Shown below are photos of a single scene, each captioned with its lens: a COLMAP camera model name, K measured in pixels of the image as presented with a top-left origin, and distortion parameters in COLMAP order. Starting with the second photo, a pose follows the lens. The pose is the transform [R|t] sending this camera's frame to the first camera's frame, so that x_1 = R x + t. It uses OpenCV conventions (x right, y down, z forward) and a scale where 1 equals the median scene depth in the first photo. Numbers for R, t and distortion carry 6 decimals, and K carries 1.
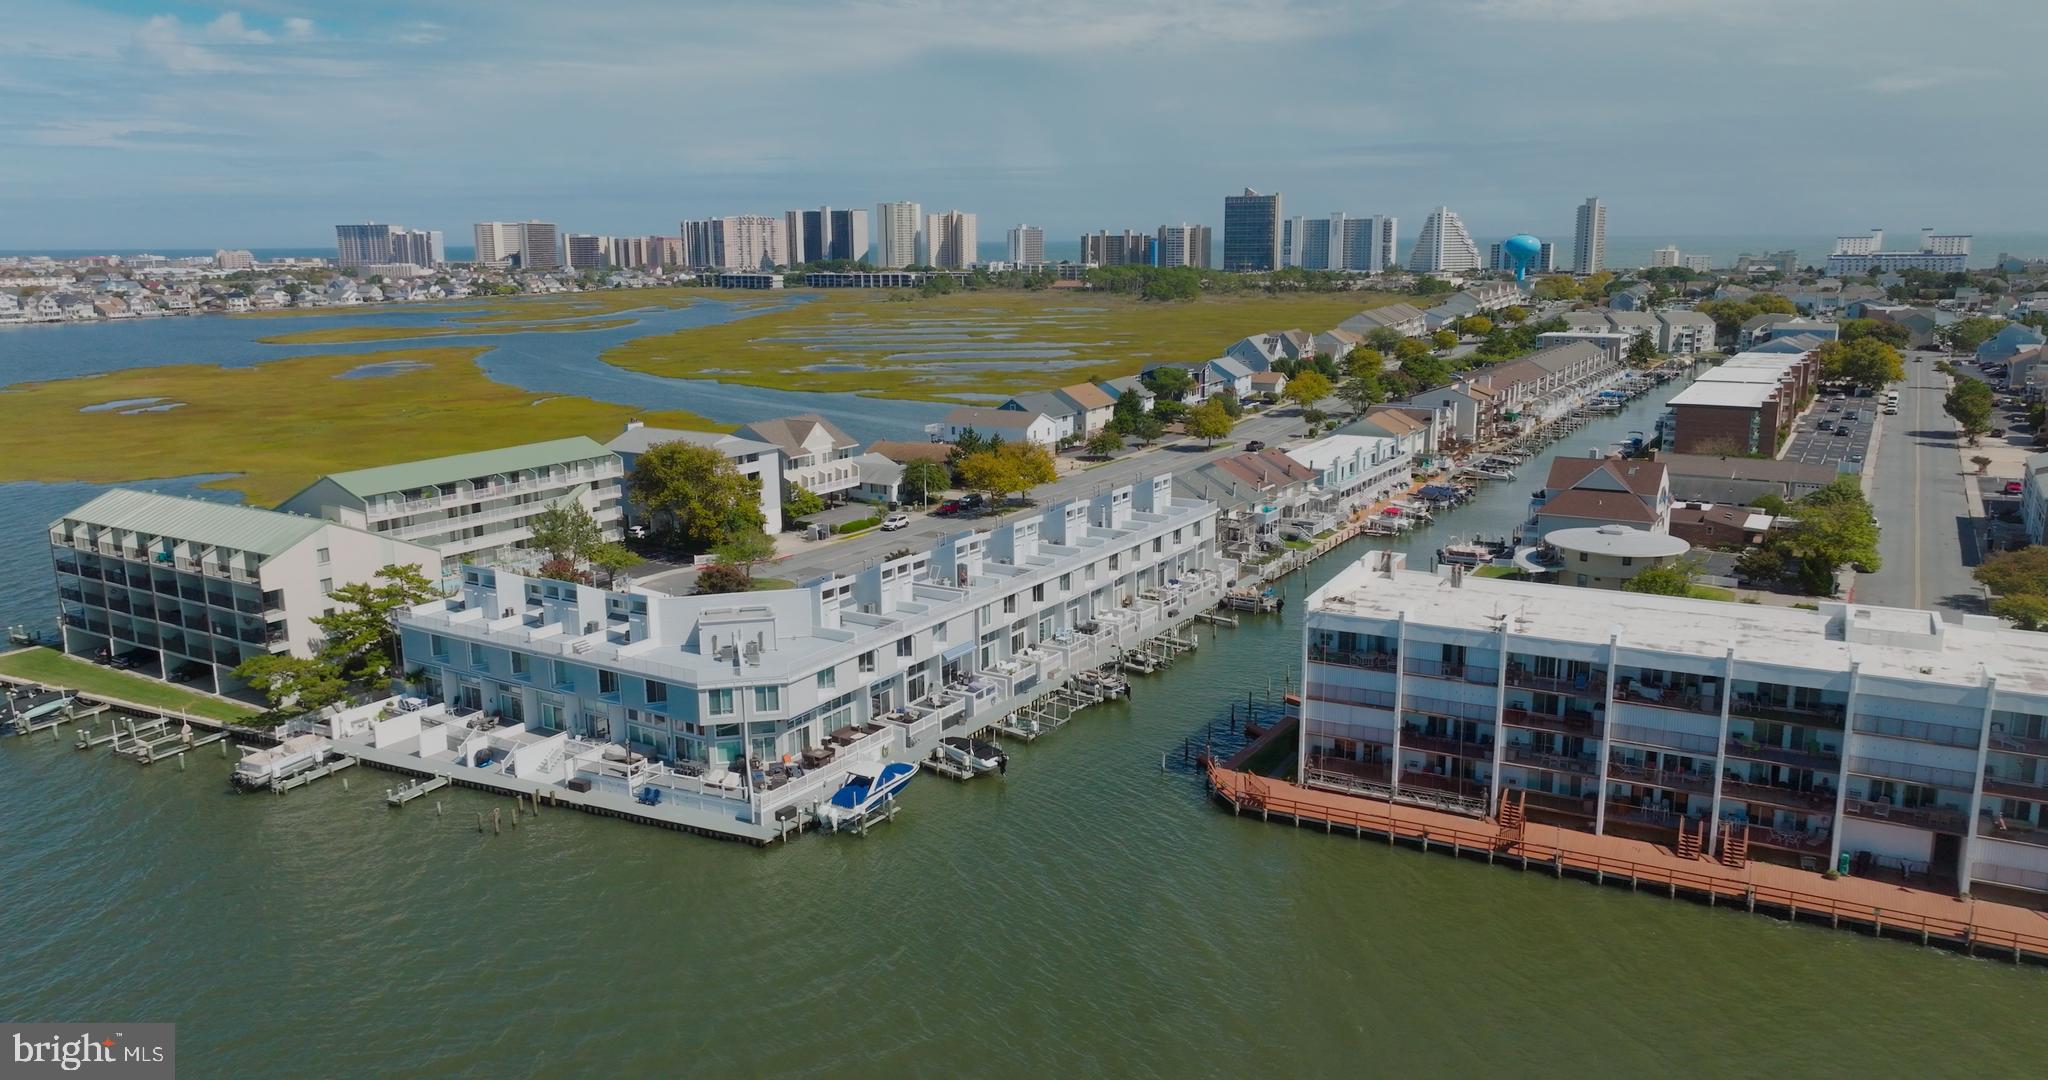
lens RADIAL K [[1372.6, 0, 1024.0], [0, 1372.6, 540.0], [0, 0, 1]] dist [0.005286, 0.001347]
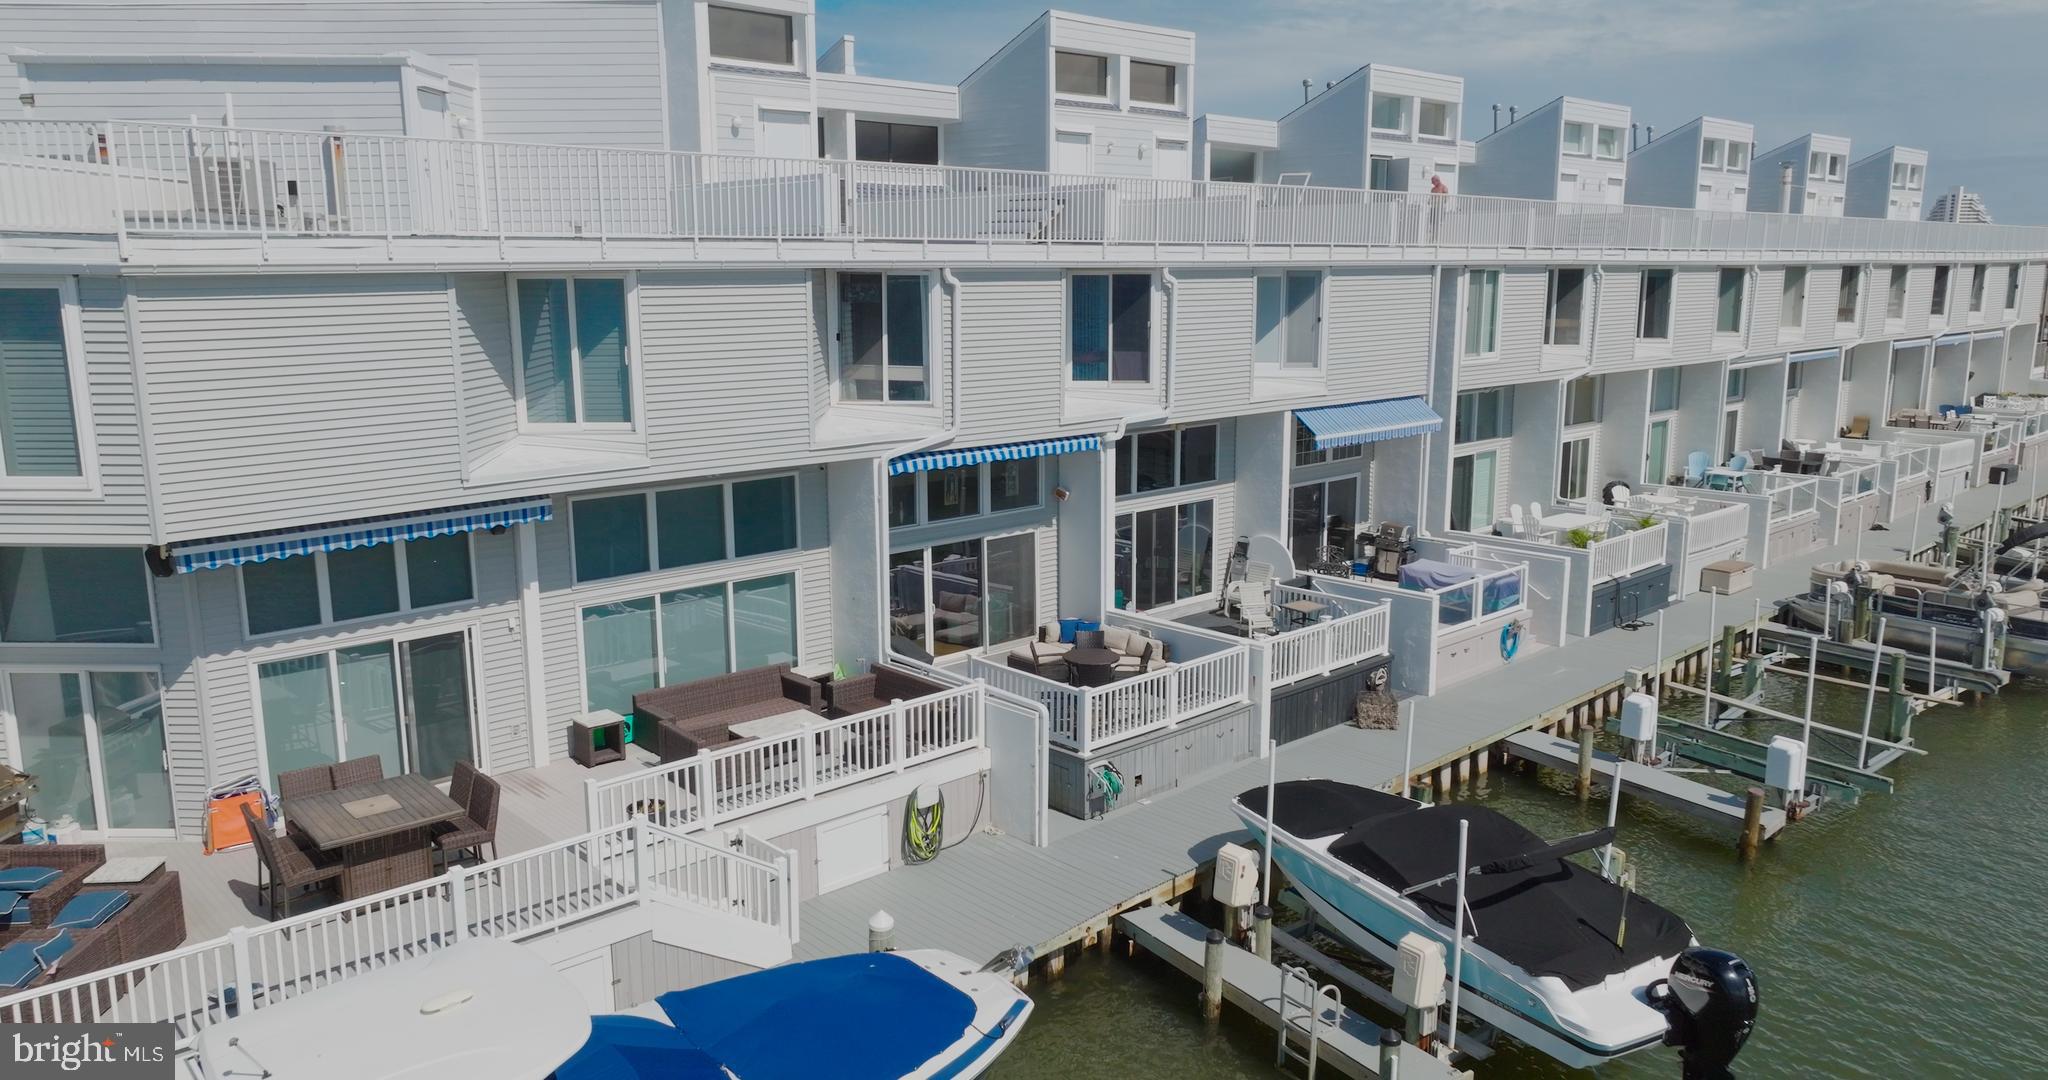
lens RADIAL K [[1372.6, 0, 1024.0], [0, 1372.6, 540.0], [0, 0, 1]] dist [0.005286, 0.001347]
pose [[0.962343, 0.050500, -0.267106, -0.042327], [-0.055403, 0.998405, -0.010845, 0.112933], [0.266132, 0.025235, 0.963606, 0.794528]]
